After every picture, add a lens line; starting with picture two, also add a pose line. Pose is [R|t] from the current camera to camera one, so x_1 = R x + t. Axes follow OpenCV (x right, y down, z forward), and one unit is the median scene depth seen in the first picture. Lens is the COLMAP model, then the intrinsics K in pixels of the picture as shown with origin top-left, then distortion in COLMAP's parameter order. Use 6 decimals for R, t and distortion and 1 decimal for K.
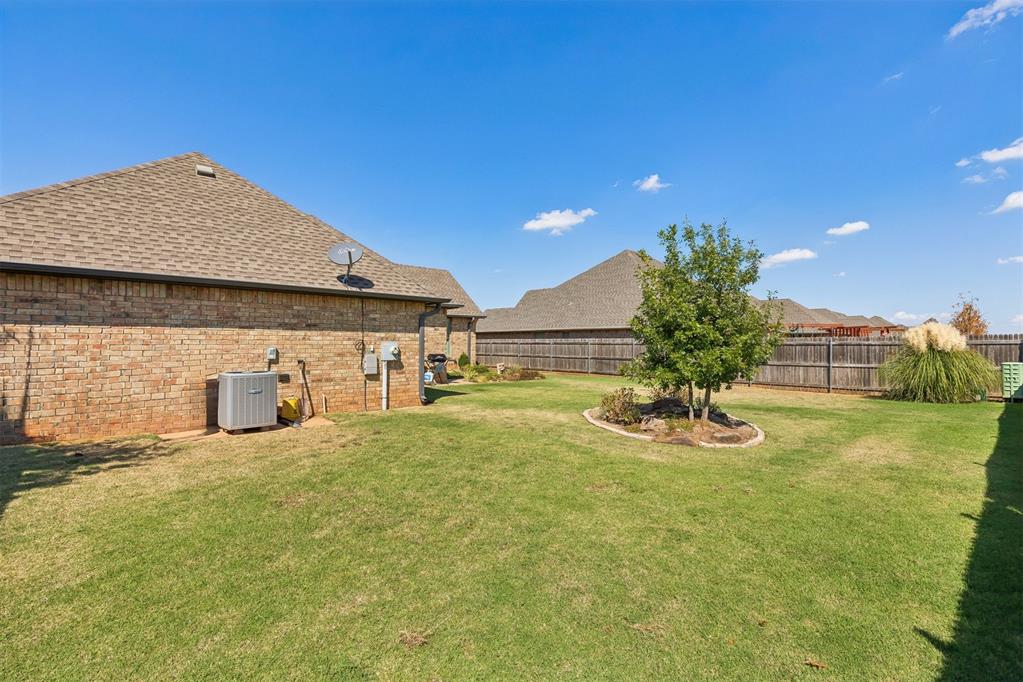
lens RADIAL K [[462.4, 0, 513.3], [0, 462.4, 338.7], [0, 0, 1]] dist [0.003058, -0.001313]
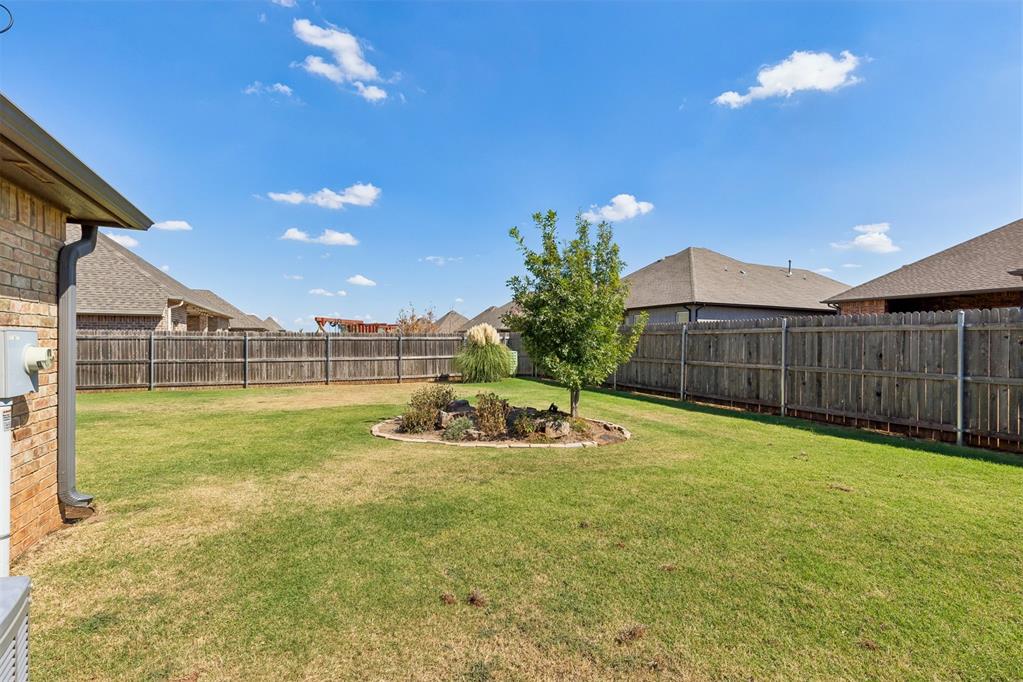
lens RADIAL K [[462.4, 0, 515.9], [0, 462.4, 336.5], [0, 0, 1]] dist [0.003058, -0.001313]
pose [[0.325489, 0.004069, 0.945537, -0.274334], [-0.009381, 0.999955, -0.001074, 0.003702], [-0.945499, -0.008520, 0.325512, 0.379763]]
